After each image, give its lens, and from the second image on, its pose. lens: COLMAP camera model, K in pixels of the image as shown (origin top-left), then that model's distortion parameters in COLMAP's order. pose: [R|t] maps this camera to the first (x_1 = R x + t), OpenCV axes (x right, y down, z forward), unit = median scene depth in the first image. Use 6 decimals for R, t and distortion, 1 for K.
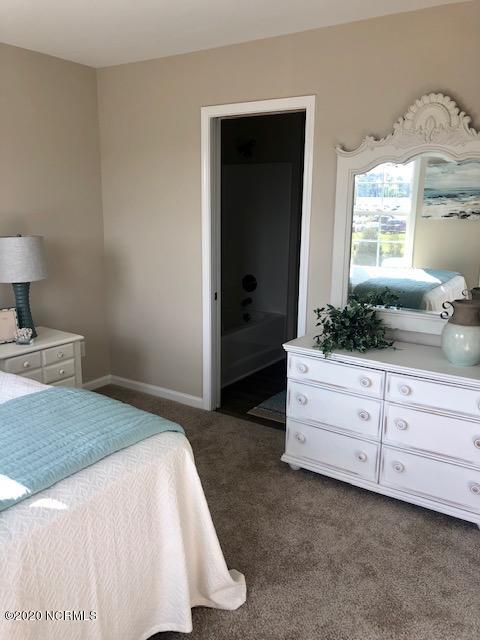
lens RADIAL K [[536.3, 0, 240.0], [0, 536.3, 320.0], [0, 0, 1]] dist [0.037769, -0.004204]
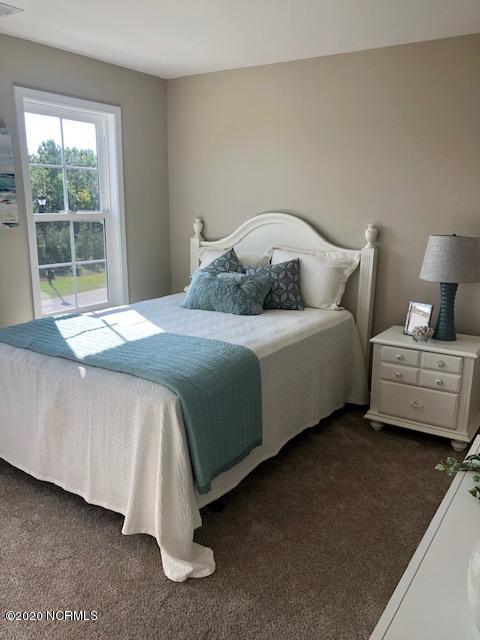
lens RADIAL K [[536.3, 0, 240.0], [0, 536.3, 320.0], [0, 0, 1]] dist [0.037769, -0.004204]
pose [[0.015914, 0.222037, -0.974908, 0.586006], [-0.228728, 0.949986, 0.212627, -0.133798], [0.973360, 0.219605, 0.065904, 0.610896]]
